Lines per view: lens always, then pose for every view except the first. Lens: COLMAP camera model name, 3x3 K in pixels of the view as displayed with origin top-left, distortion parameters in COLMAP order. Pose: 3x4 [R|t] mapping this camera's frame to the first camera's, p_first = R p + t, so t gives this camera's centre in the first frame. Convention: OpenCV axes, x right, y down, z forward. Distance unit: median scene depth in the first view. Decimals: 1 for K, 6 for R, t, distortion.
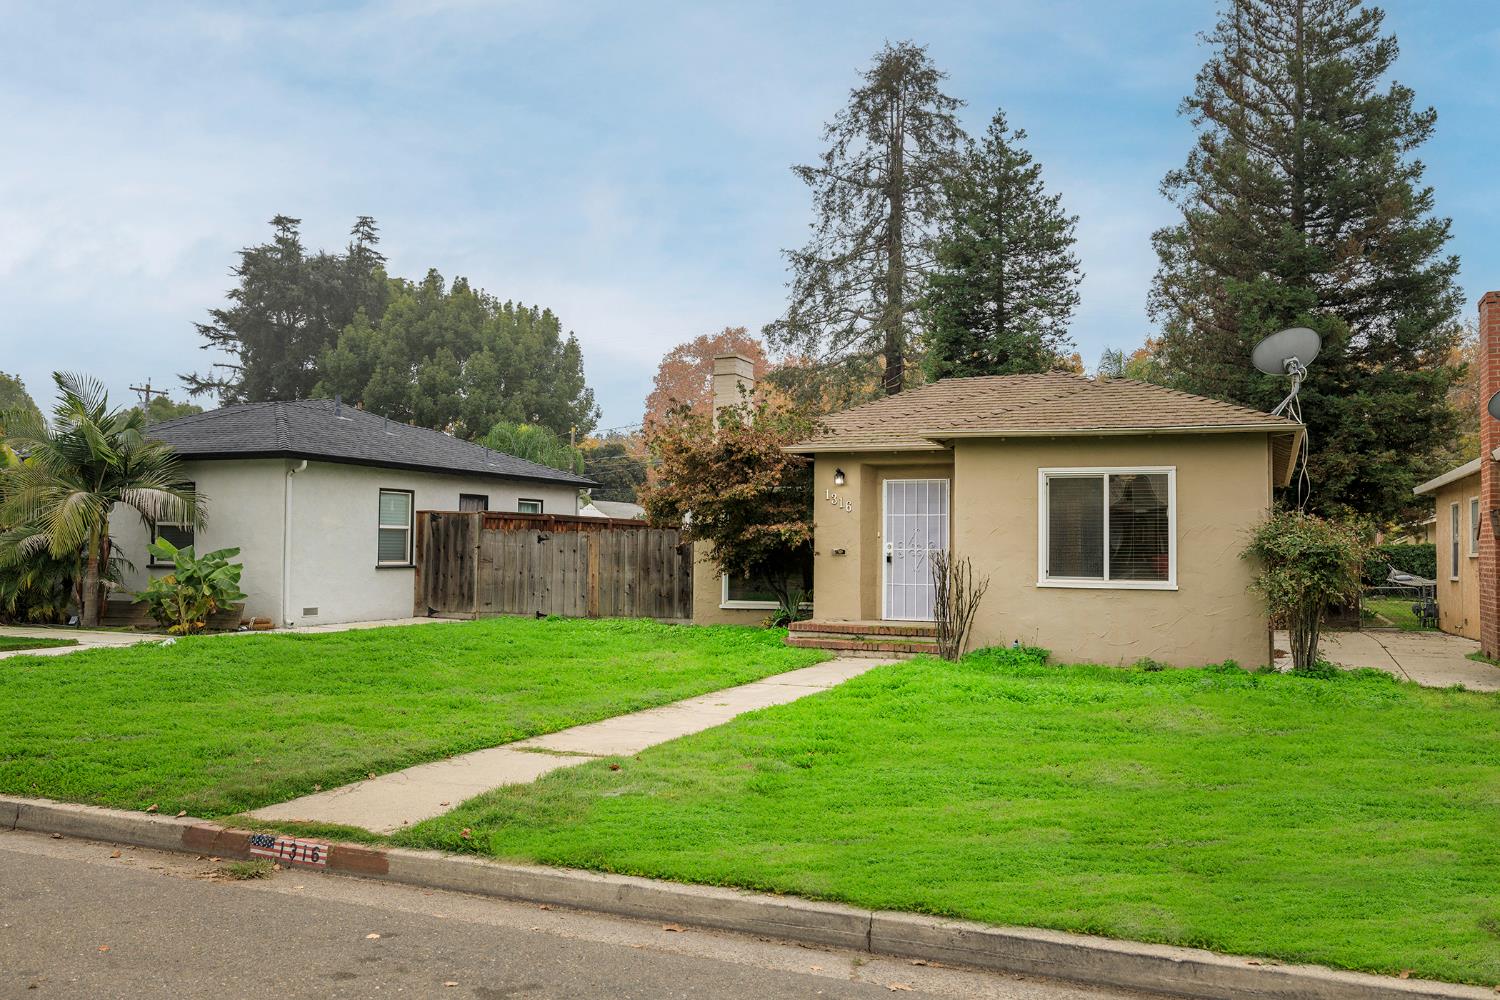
lens RADIAL K [[1244.8, 0, 749.6], [0, 1244.8, 497.7], [0, 0, 1]] dist [0.000230, 0.001184]
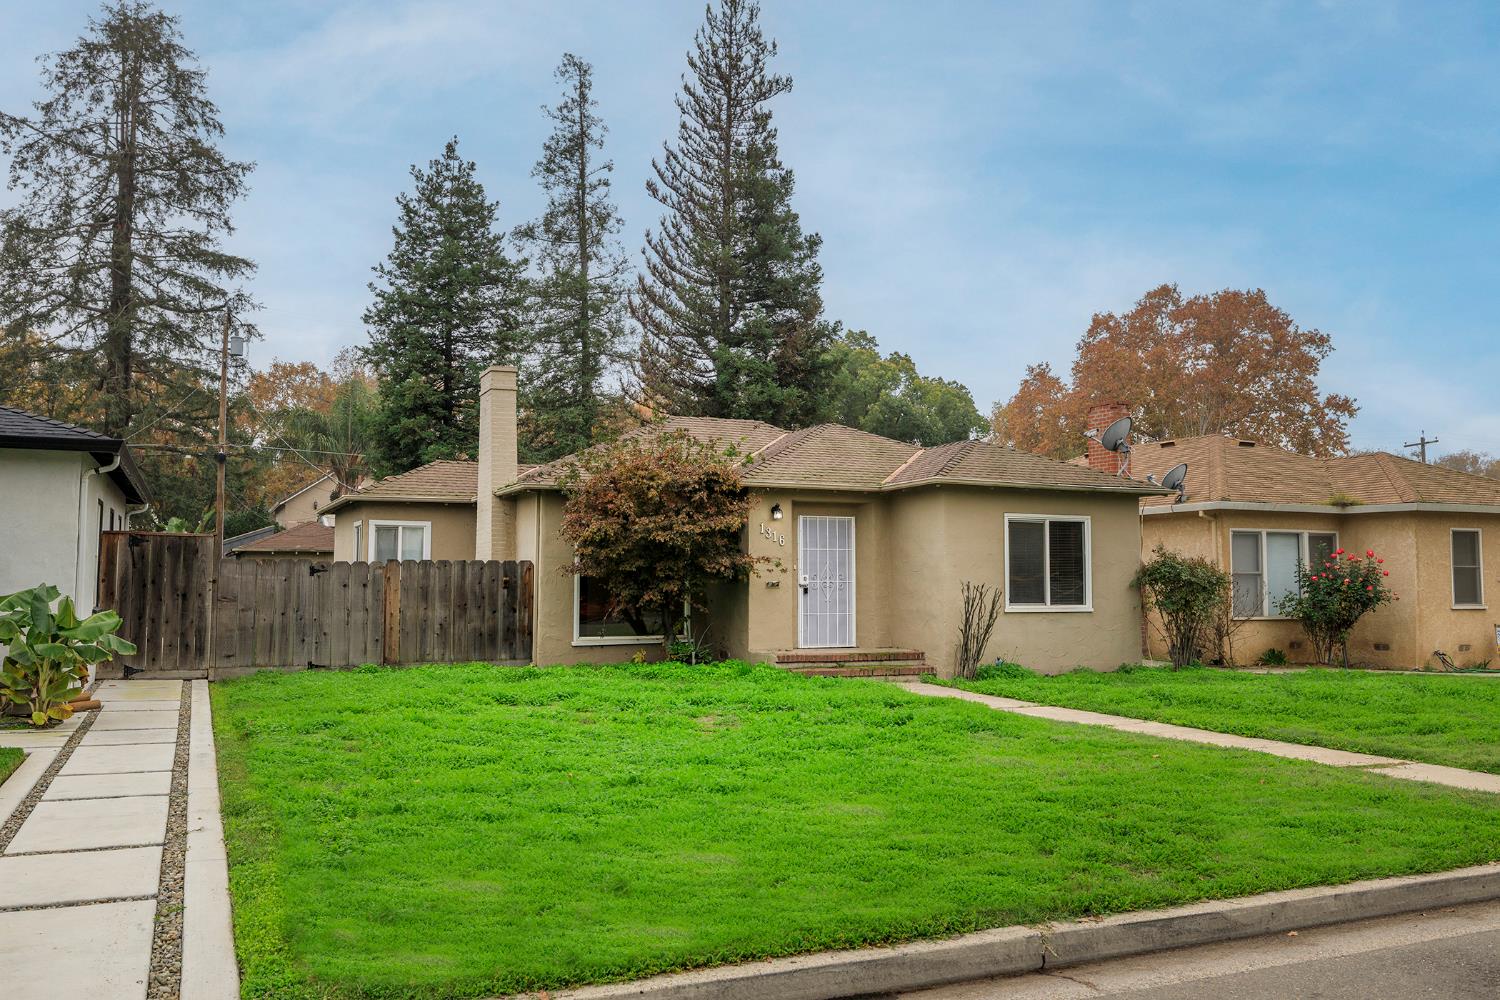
lens RADIAL K [[1216.3, 0, 749.4], [0, 1216.3, 501.7], [0, 0, 1]] dist [-0.001781, -0.000946]
pose [[0.679292, 0.040211, 0.732765, -0.576750], [-0.027281, 0.999191, -0.029541, 0.004664], [-0.733360, 0.000076, 0.679840, 0.279262]]
